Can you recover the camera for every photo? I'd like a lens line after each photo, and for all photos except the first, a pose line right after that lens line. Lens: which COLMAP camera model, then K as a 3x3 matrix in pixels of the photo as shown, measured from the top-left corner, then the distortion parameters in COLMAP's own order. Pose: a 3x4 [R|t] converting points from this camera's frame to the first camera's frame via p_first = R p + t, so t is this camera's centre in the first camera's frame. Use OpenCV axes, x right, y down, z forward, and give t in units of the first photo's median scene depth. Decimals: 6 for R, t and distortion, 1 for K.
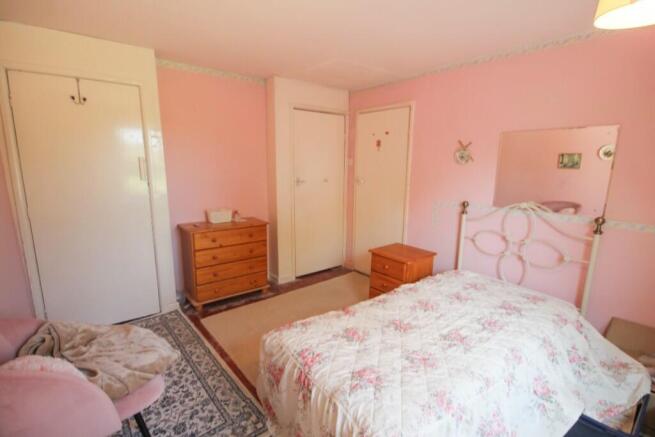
lens RADIAL K [[301.8, 0, 327.5], [0, 301.8, 220.0], [0, 0, 1]] dist [0.000404, 0.000012]
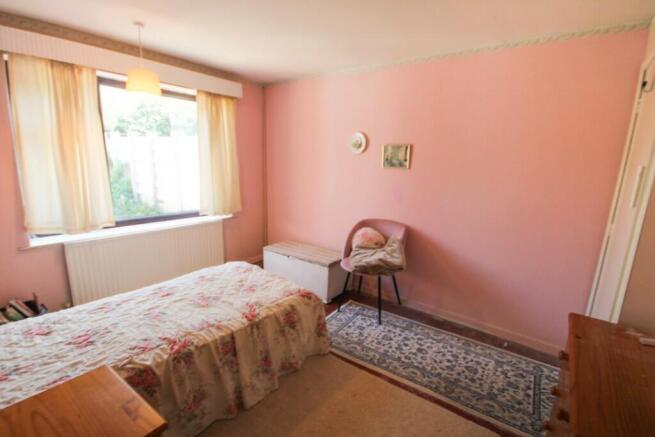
lens RADIAL K [[301.8, 0, 328.0], [0, 301.8, 221.9], [0, 0, 1]] dist [0.000404, 0.000012]
pose [[-0.968189, 0.010989, -0.249980, 0.058171], [-0.080694, 0.931948, 0.353500, -0.306007], [0.236852, 0.362426, -0.901415, 1.728994]]
